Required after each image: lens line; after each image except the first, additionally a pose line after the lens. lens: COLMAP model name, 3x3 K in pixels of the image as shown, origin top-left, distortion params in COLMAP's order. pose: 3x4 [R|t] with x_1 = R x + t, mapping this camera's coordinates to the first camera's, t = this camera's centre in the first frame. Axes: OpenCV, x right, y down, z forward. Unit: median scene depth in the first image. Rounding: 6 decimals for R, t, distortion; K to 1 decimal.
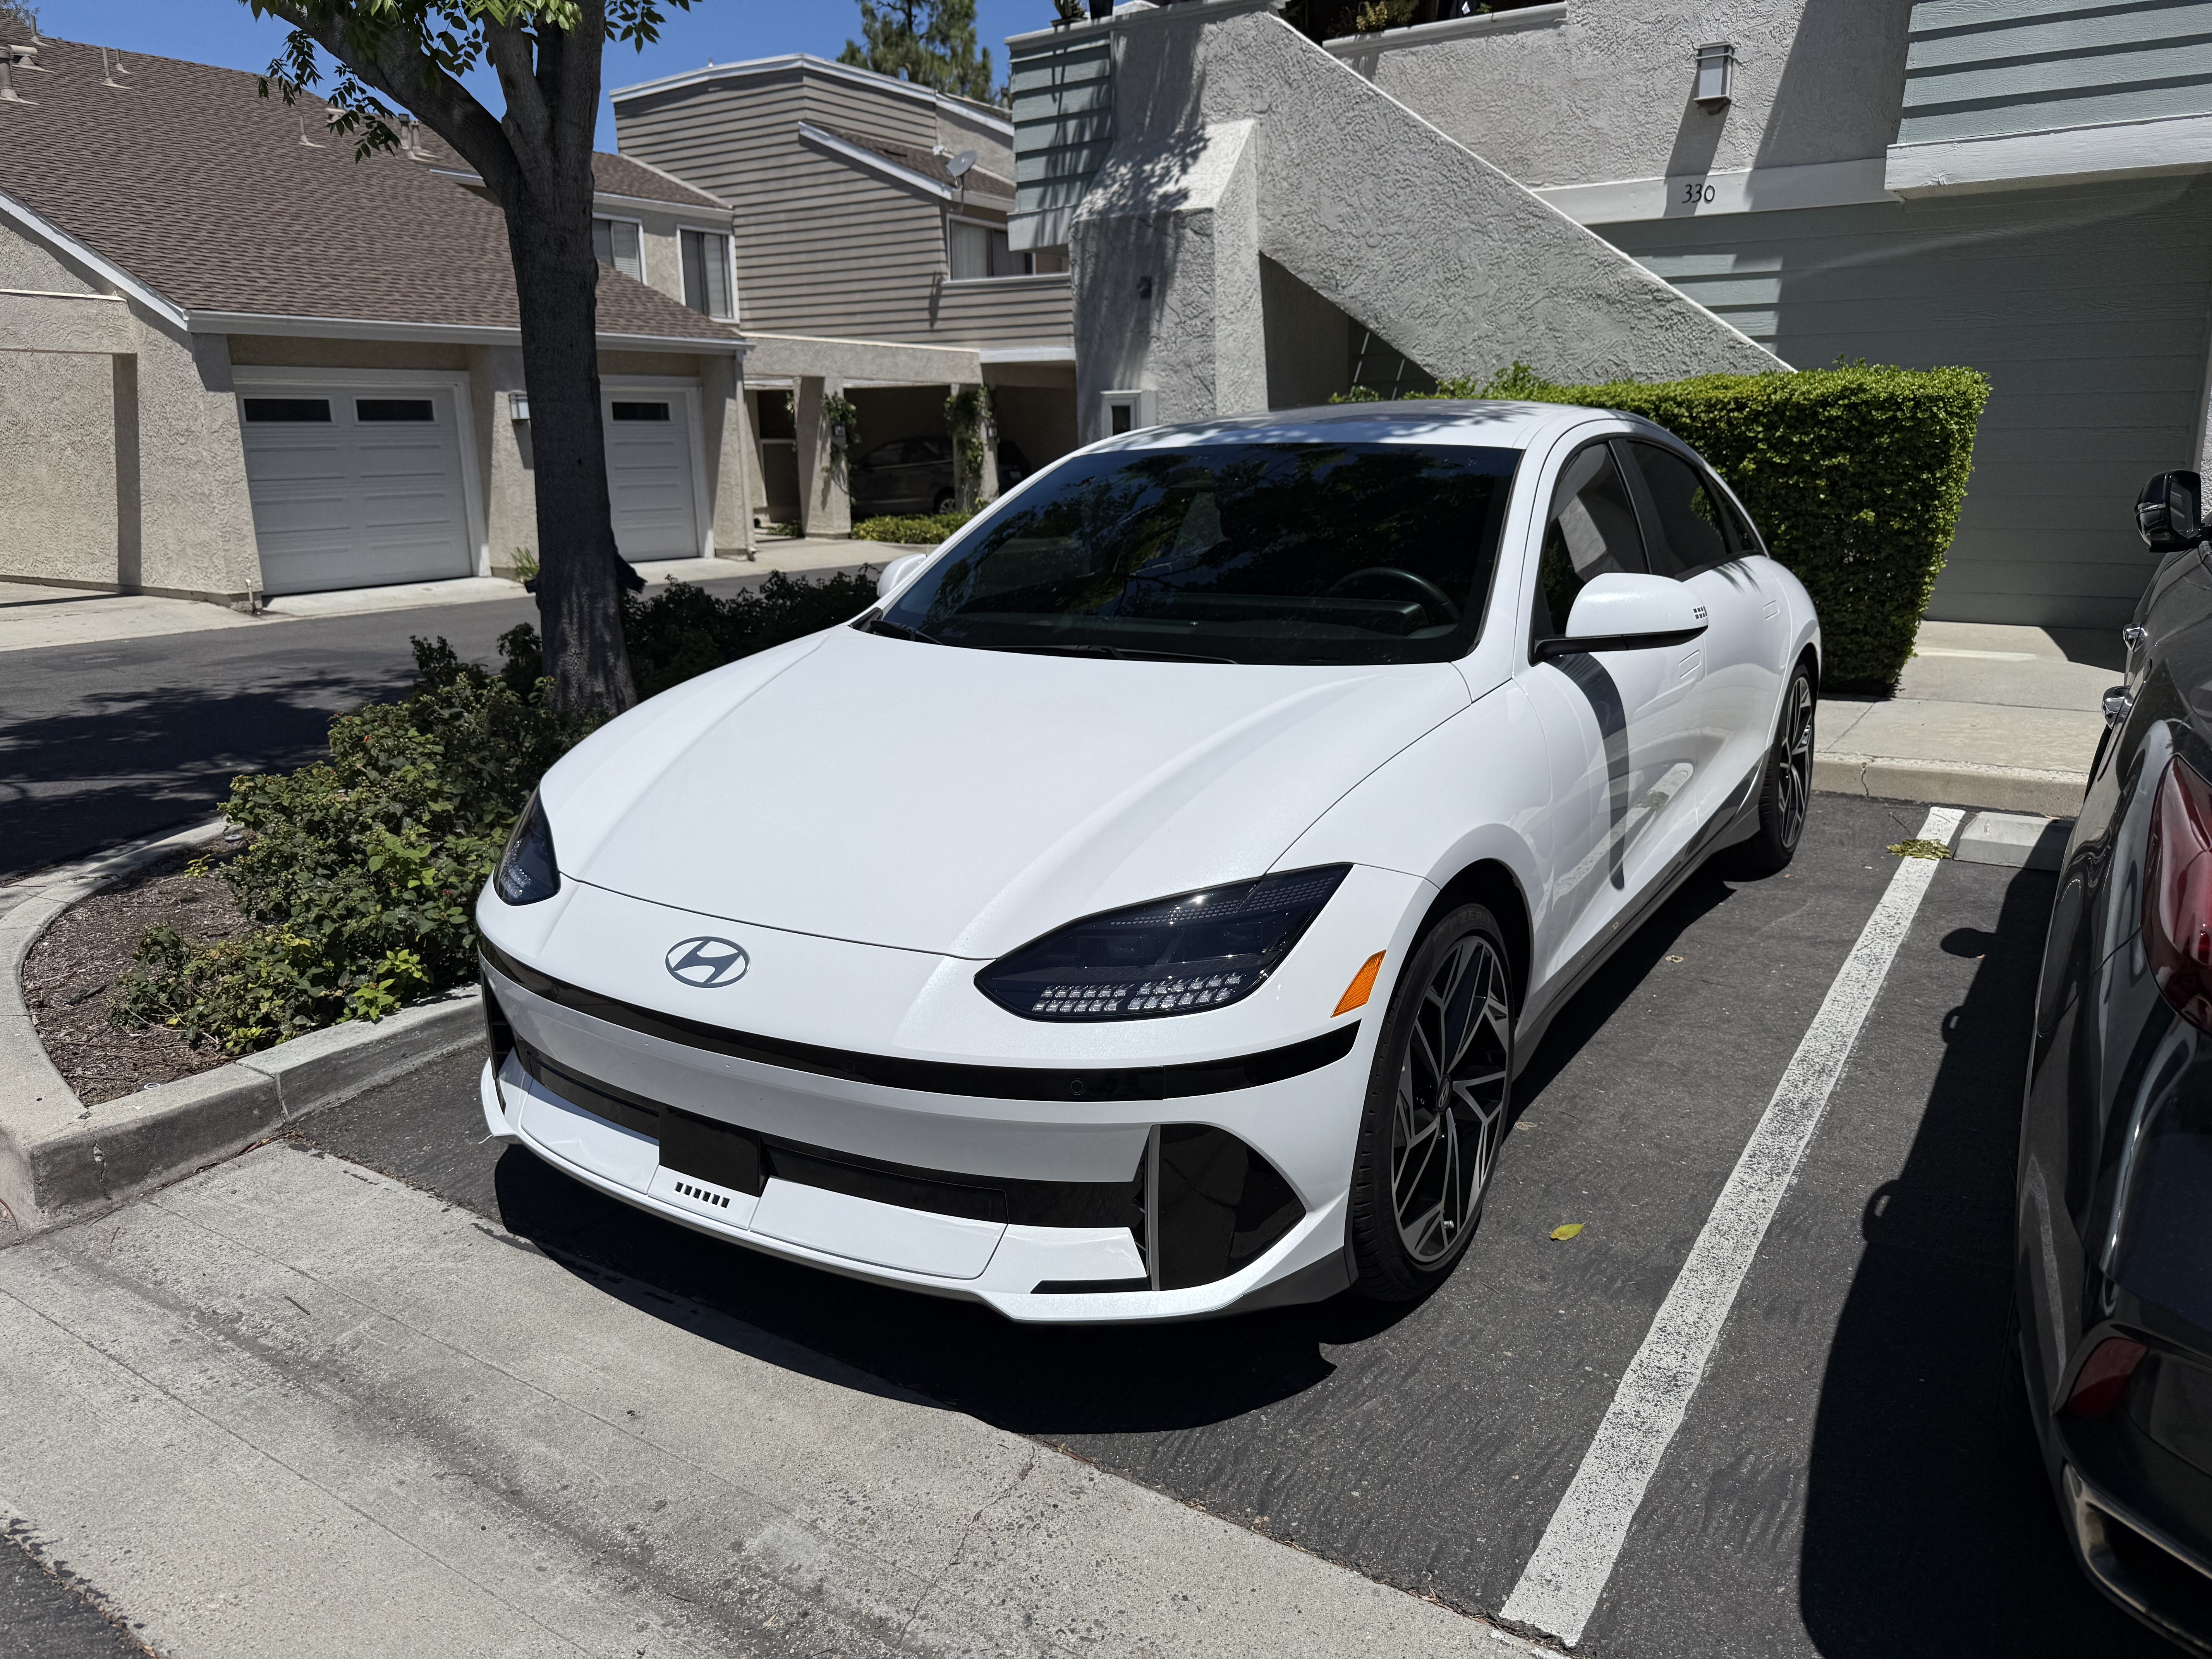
lens RADIAL K [[1550.5, 0, 1108.7], [0, 1550.5, 831.9], [0, 0, 1]] dist [-0.007776, -0.008658]
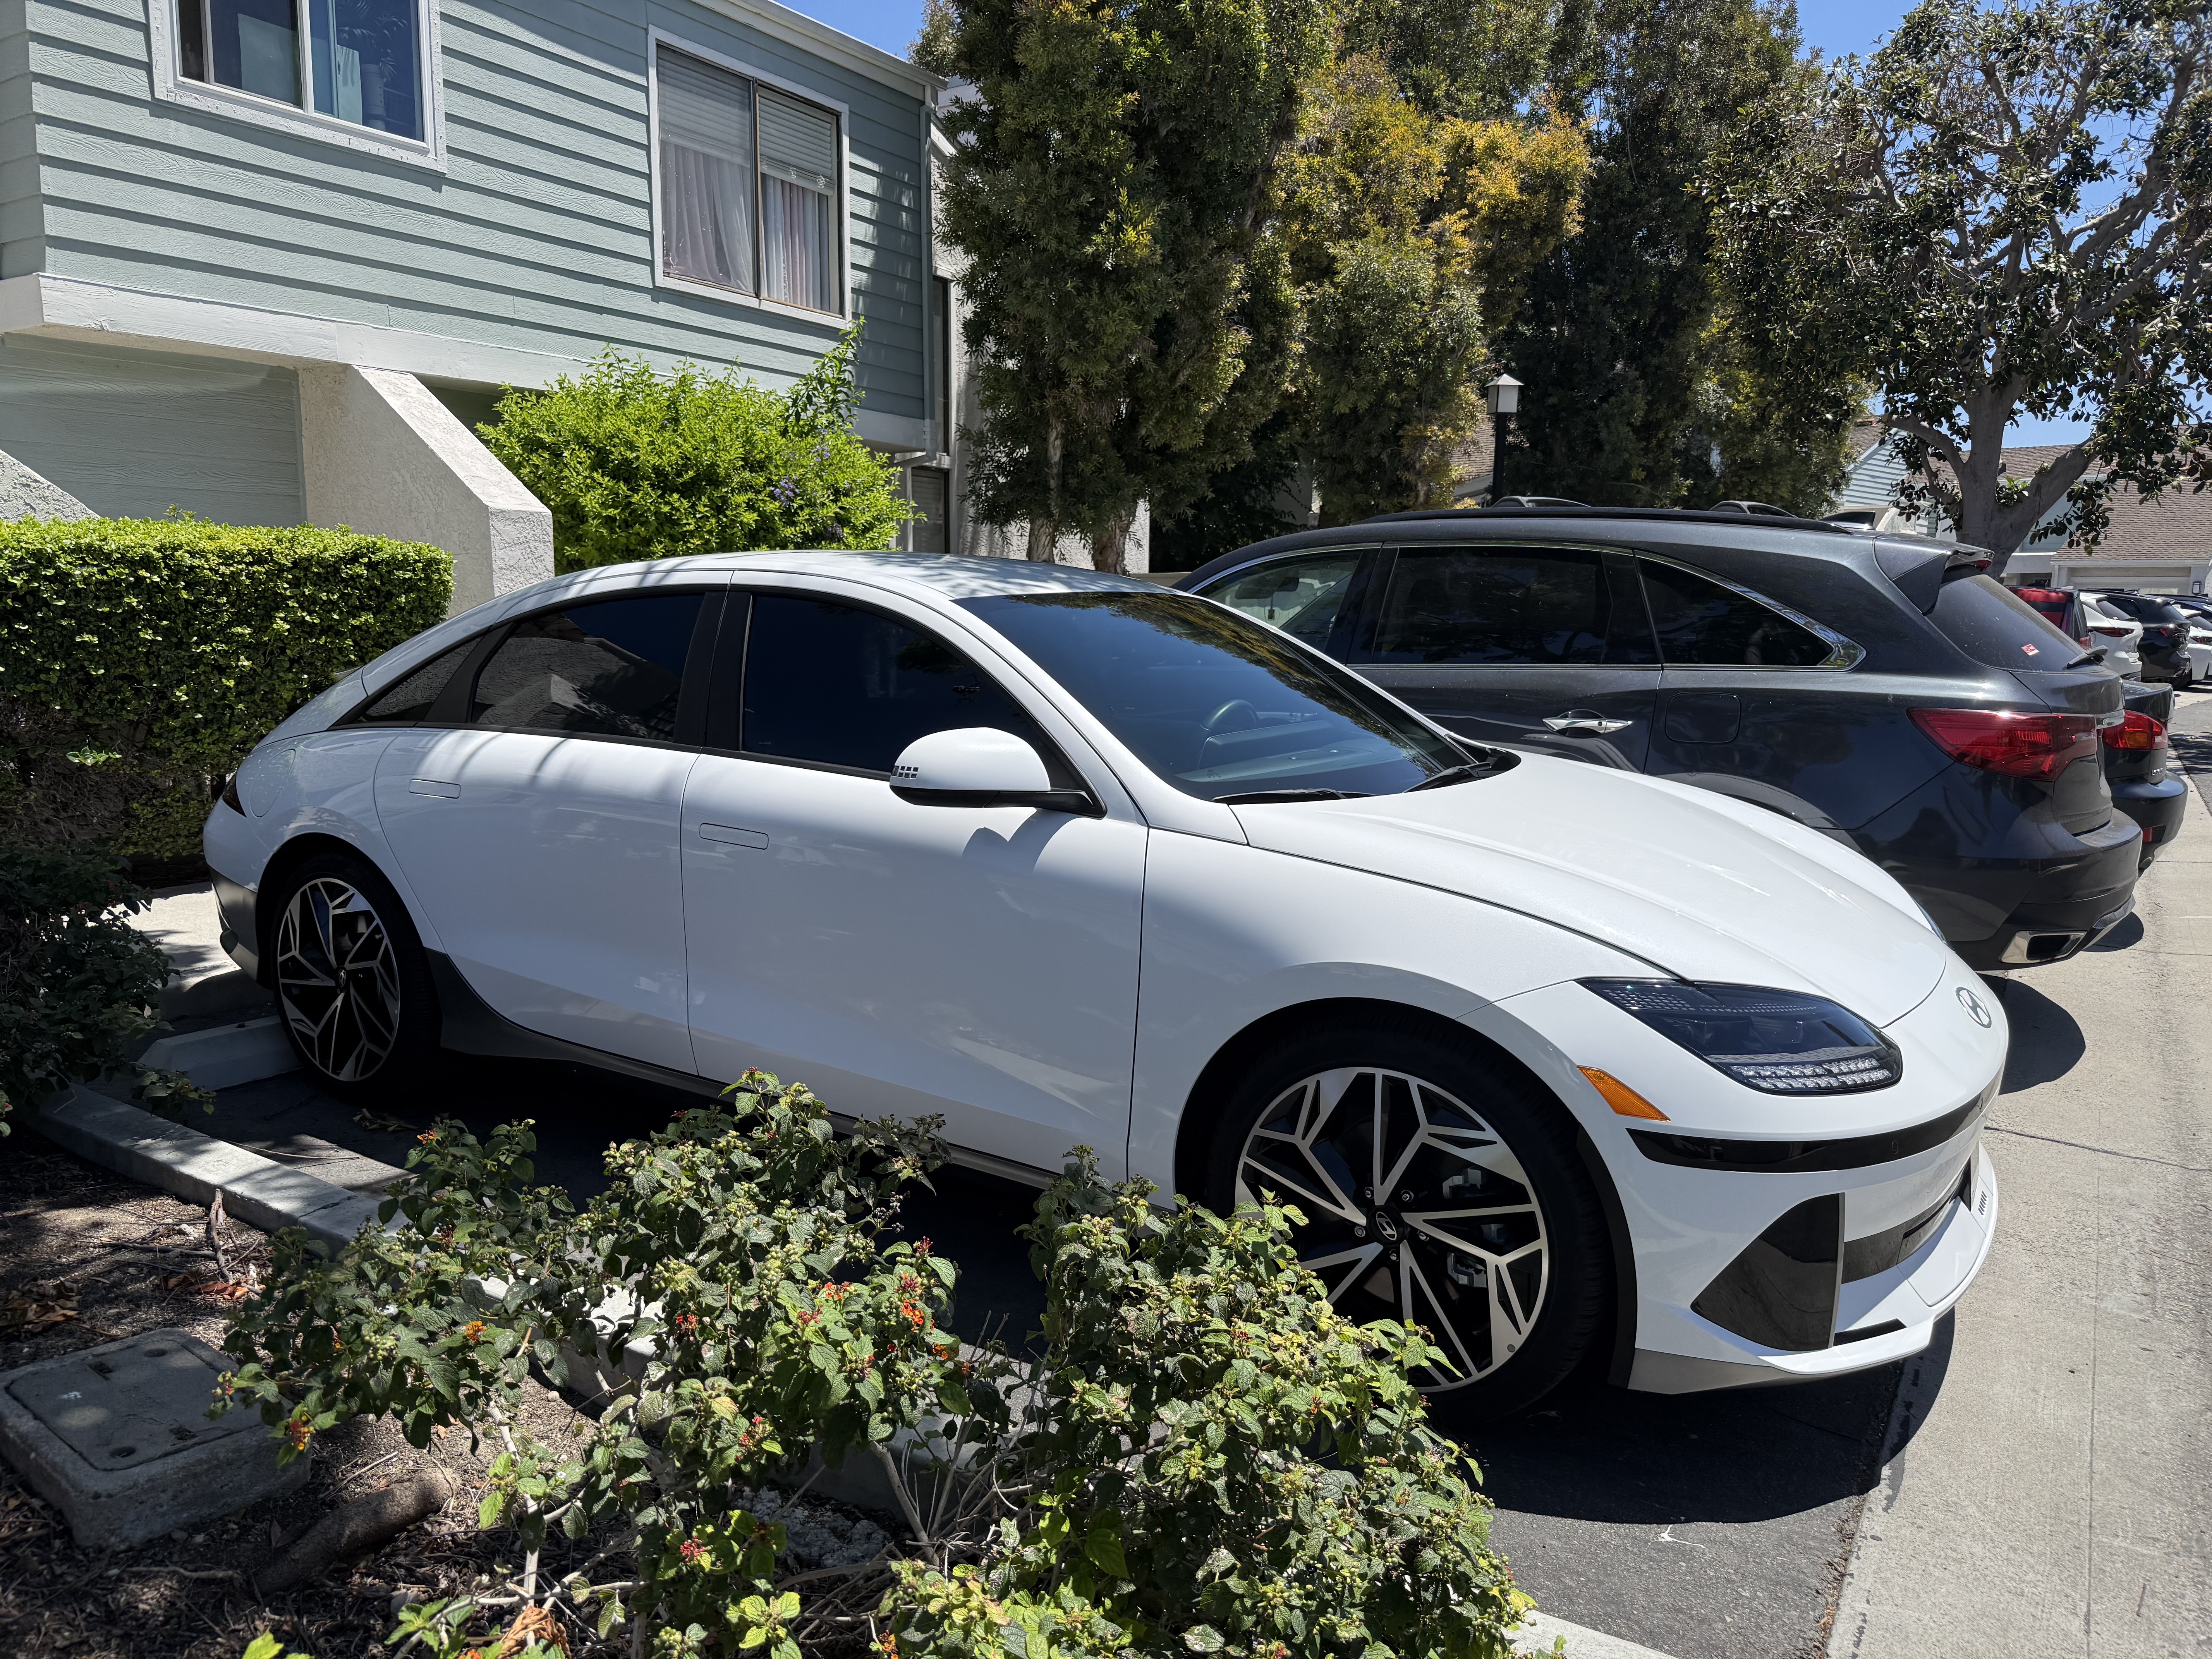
lens RADIAL K [[1550.5, 0, 1108.7], [0, 1550.5, 831.9], [0, 0, 1]] dist [-0.007776, -0.008658]
pose [[-0.005647, -0.131733, 0.991269, -0.496164], [0.237090, 0.962844, 0.129306, -0.125379], [-0.971471, 0.235750, 0.025795, 0.546227]]
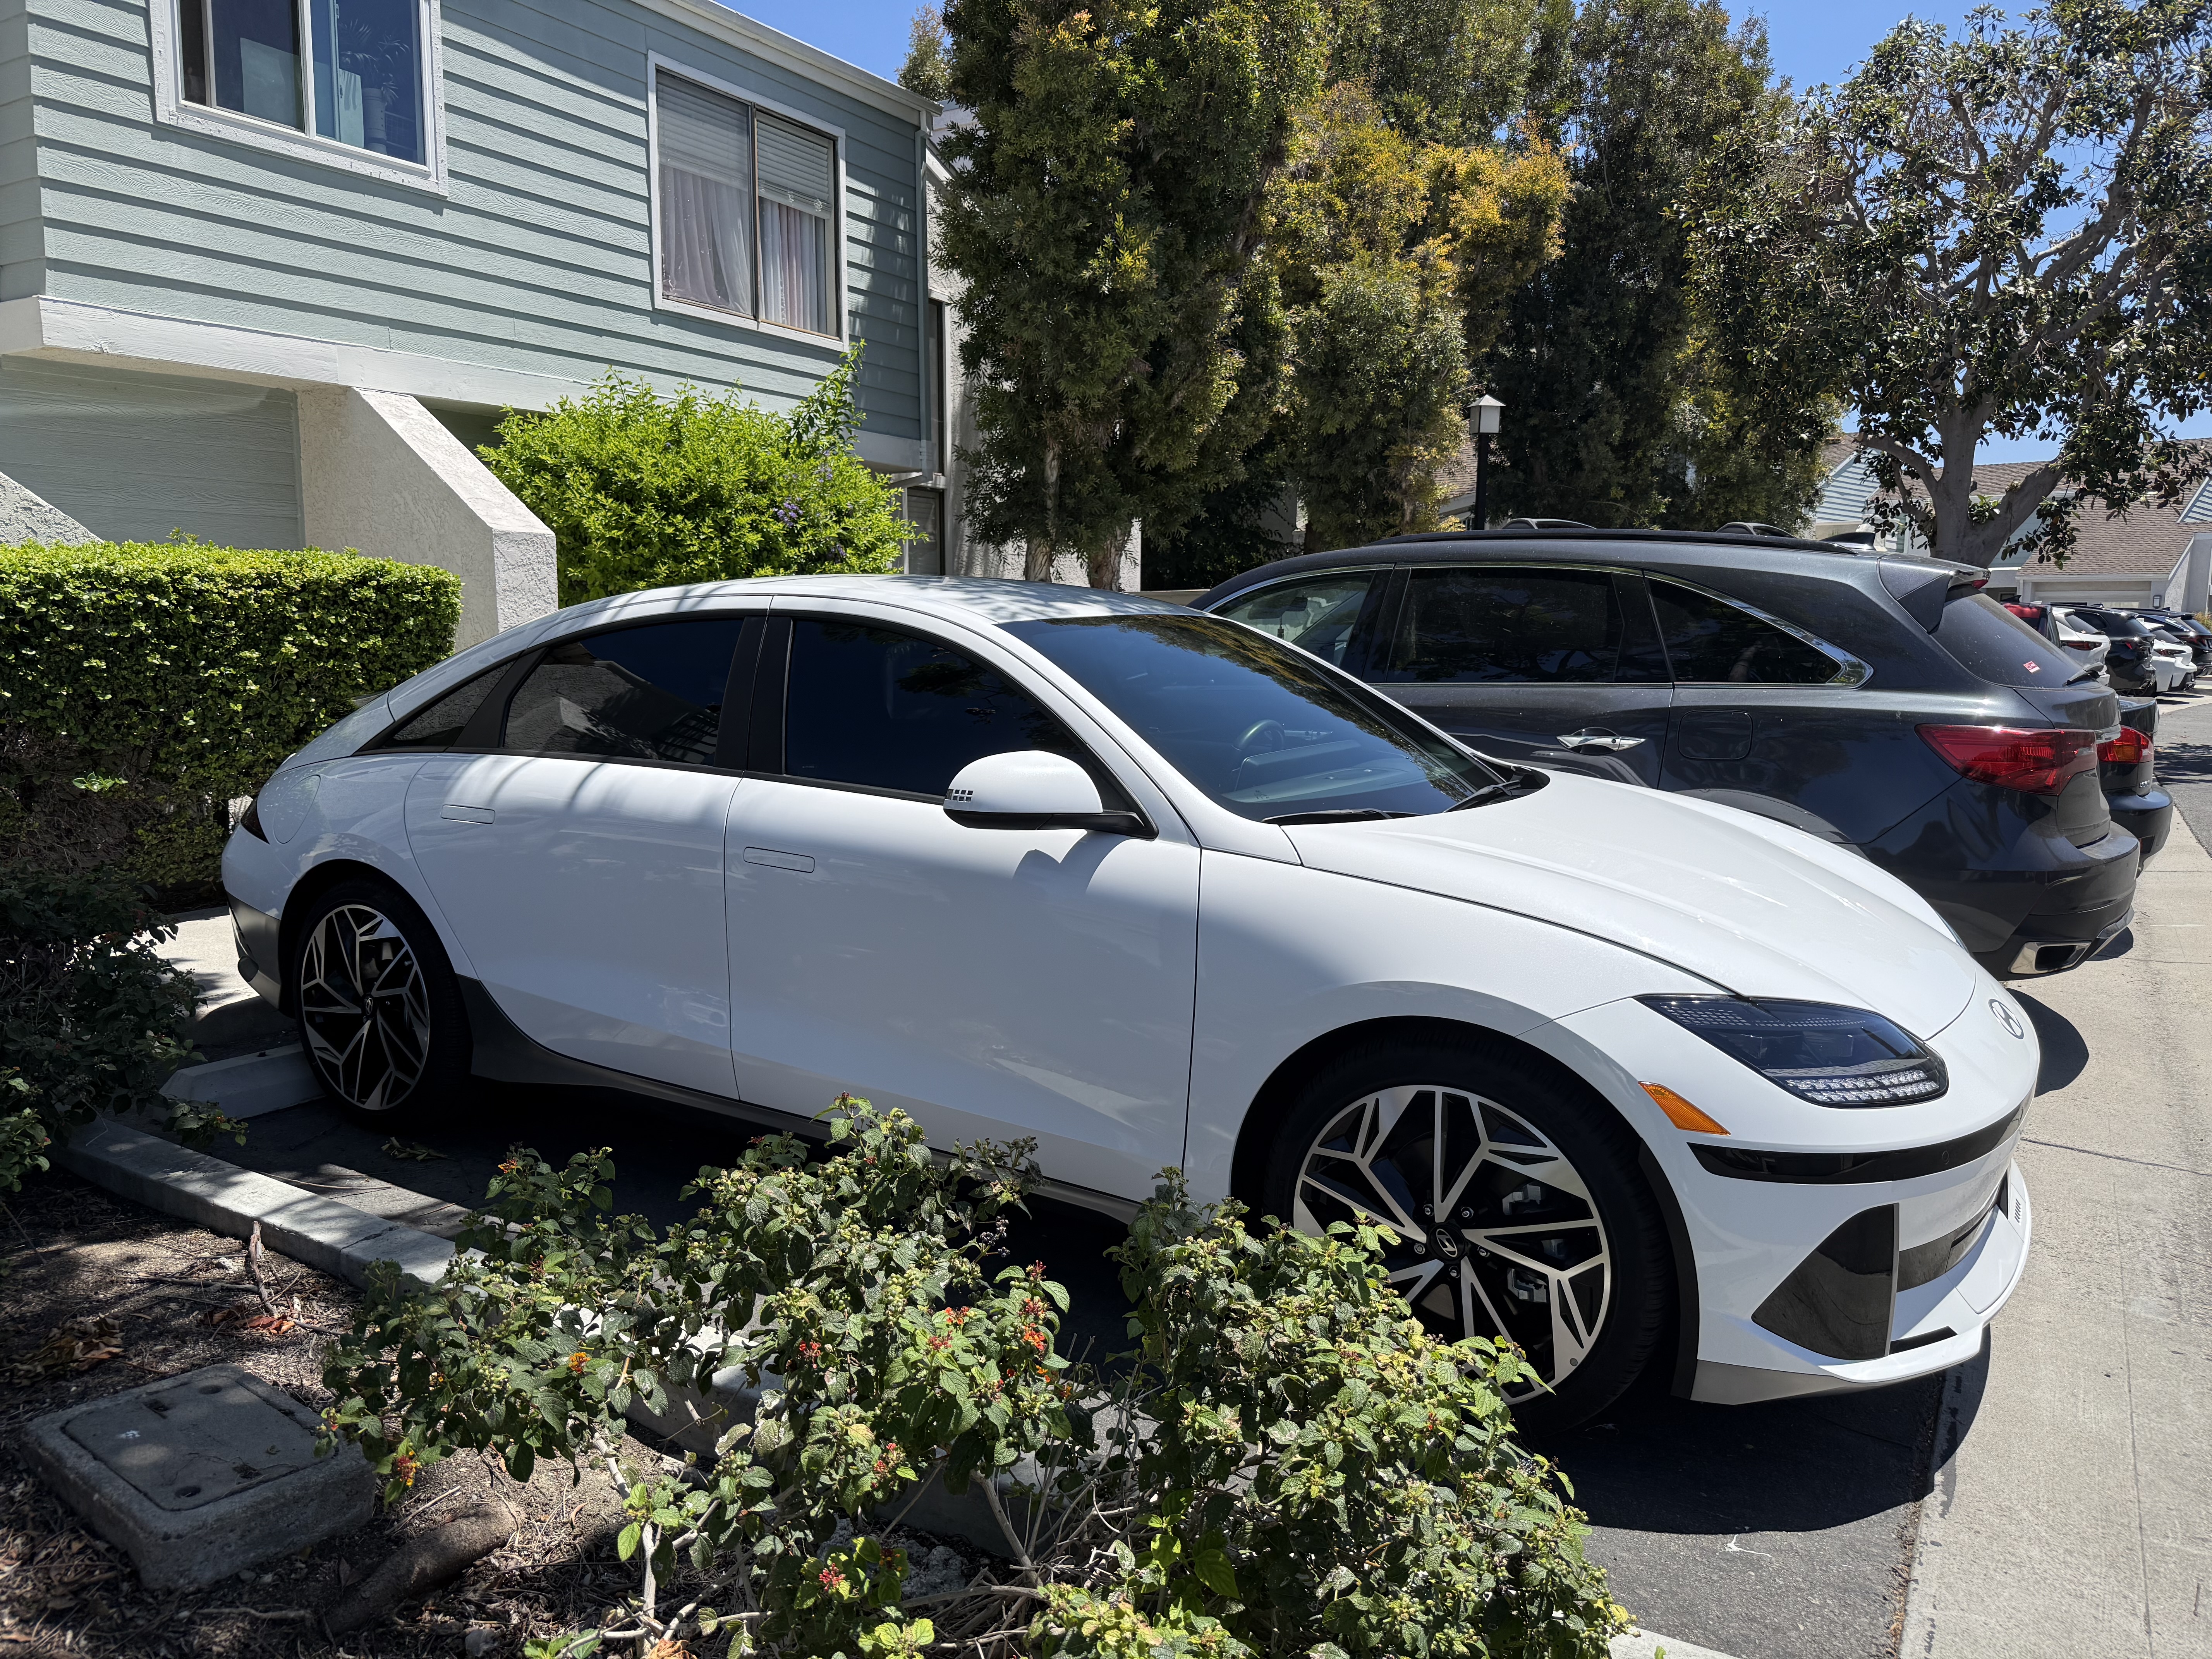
lens RADIAL K [[1549.2, 0, 1133.7], [0, 1549.2, 815.6], [0, 0, 1]] dist [-0.006438, -0.010381]
pose [[-0.033139, -0.110558, 0.993317, -0.499407], [0.240790, 0.963705, 0.115296, -0.131782], [-0.970011, 0.243002, -0.005315, 0.564003]]
